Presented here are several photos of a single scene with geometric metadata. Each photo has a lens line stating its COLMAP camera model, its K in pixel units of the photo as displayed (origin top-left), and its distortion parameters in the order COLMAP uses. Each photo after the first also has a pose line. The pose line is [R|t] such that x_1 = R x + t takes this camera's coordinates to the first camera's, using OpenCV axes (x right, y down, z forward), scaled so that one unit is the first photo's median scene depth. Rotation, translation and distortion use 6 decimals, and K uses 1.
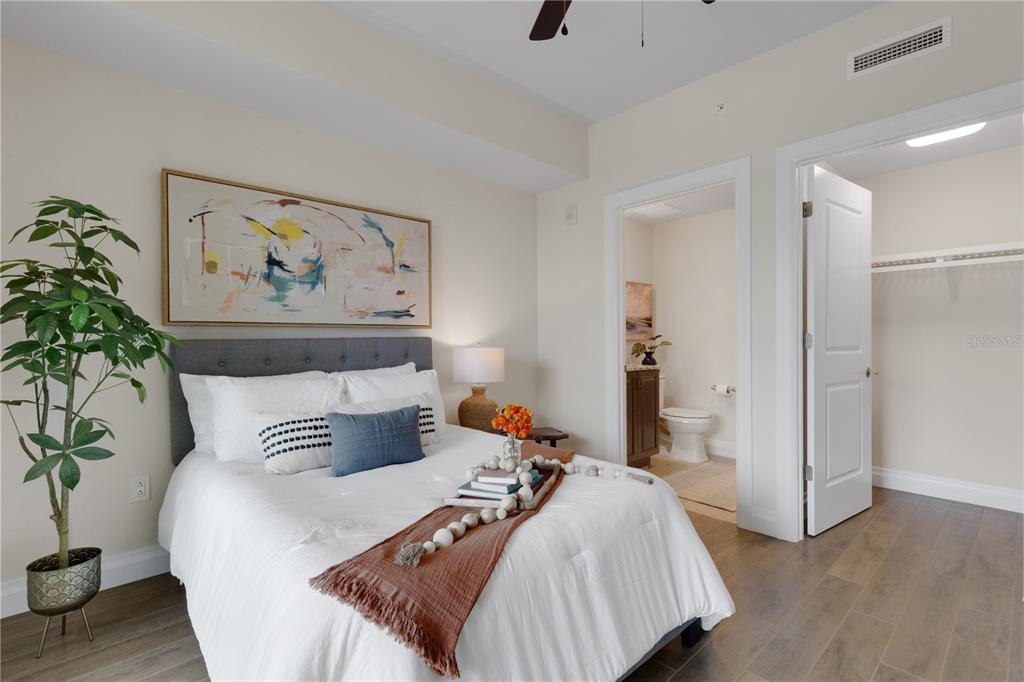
lens RADIAL K [[472.4, 0, 515.1], [0, 472.4, 341.3], [0, 0, 1]] dist [0.002898, 0.000670]
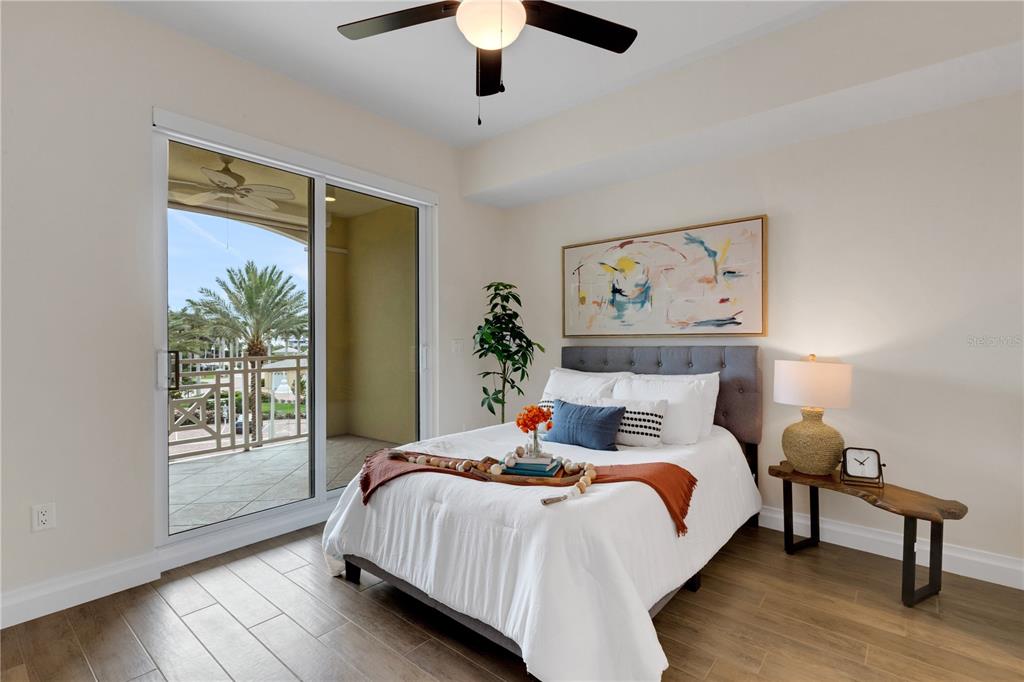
lens RADIAL K [[478.8, 0, 514.5], [0, 478.8, 336.7], [0, 0, 1]] dist [0.002369, 0.000484]
pose [[0.119618, -0.001856, -0.992818, 0.831095], [-0.000783, 0.999998, -0.001964, -0.030487], [0.992820, 0.001012, 0.119616, 0.537846]]
